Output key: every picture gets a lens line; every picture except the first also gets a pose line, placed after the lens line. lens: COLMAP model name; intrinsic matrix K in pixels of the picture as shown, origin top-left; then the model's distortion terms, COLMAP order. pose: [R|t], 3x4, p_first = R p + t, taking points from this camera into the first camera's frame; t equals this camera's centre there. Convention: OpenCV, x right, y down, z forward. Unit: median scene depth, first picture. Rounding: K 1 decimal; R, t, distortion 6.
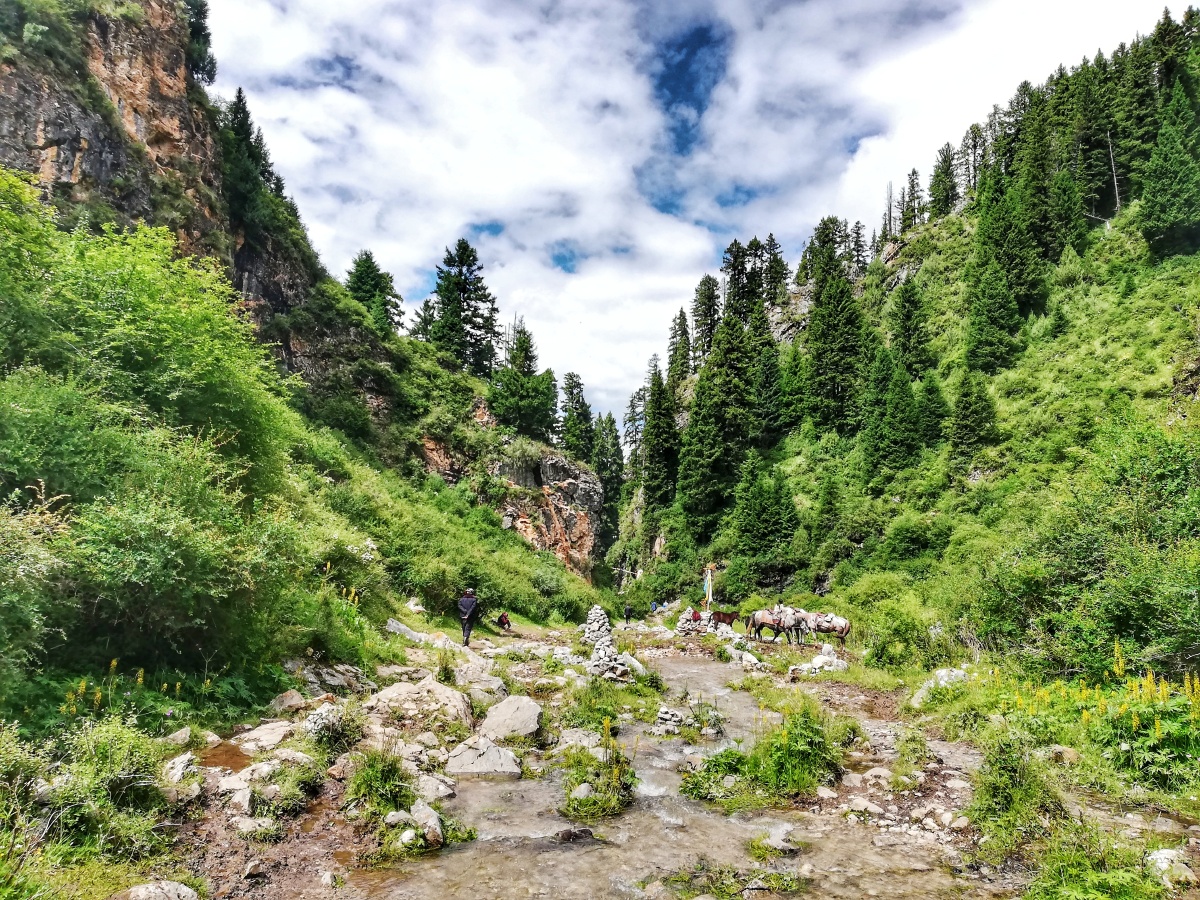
lens RADIAL K [[906.4, 0, 597.5], [0, 906.4, 450.2], [0, 0, 1]] dist [-0.001616, -0.002530]
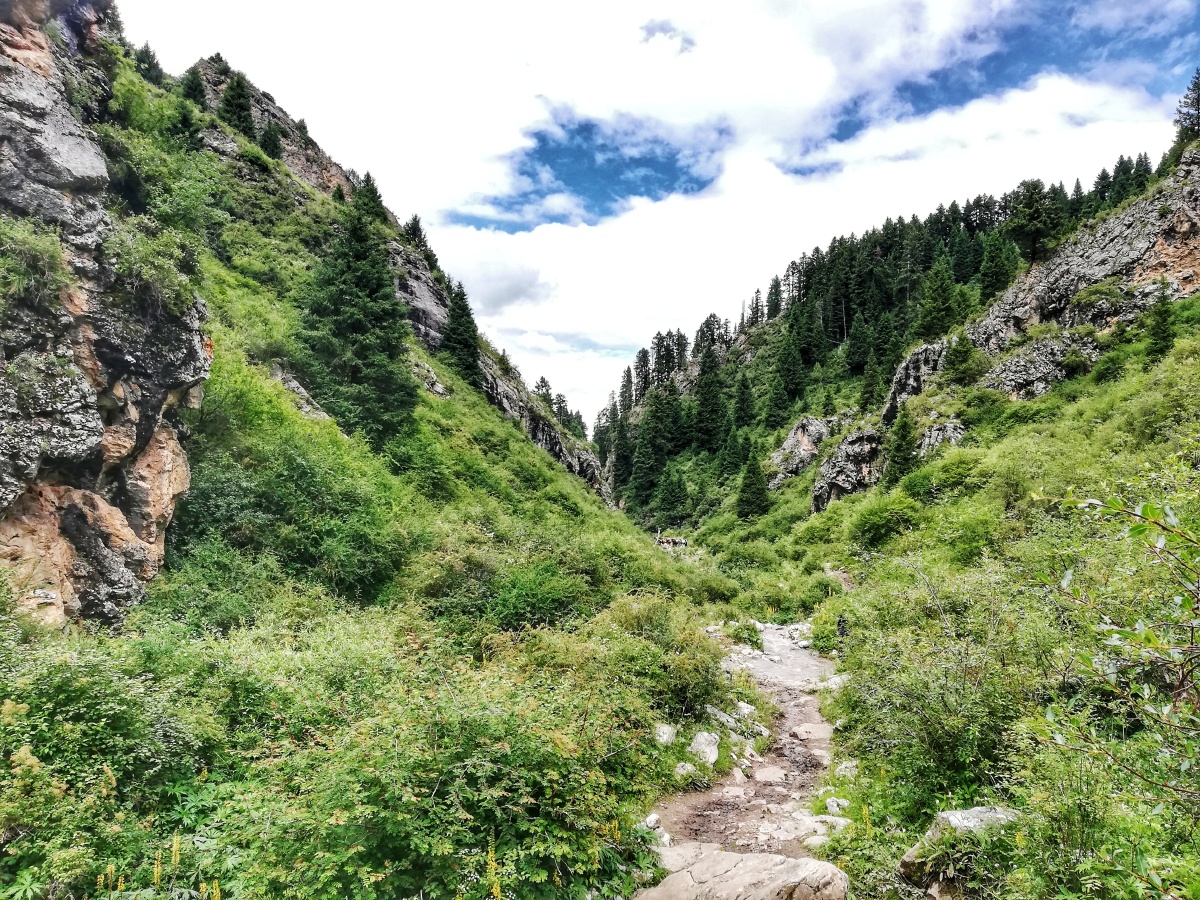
lens RADIAL K [[906.4, 0, 601.2], [0, 906.4, 450.1], [0, 0, 1]] dist [-0.001616, -0.002530]
pose [[0.994733, -0.003101, 0.102457, -0.152197], [-0.006088, 0.995990, 0.089255, -0.161092], [-0.102323, -0.089408, 0.990725, -0.817689]]
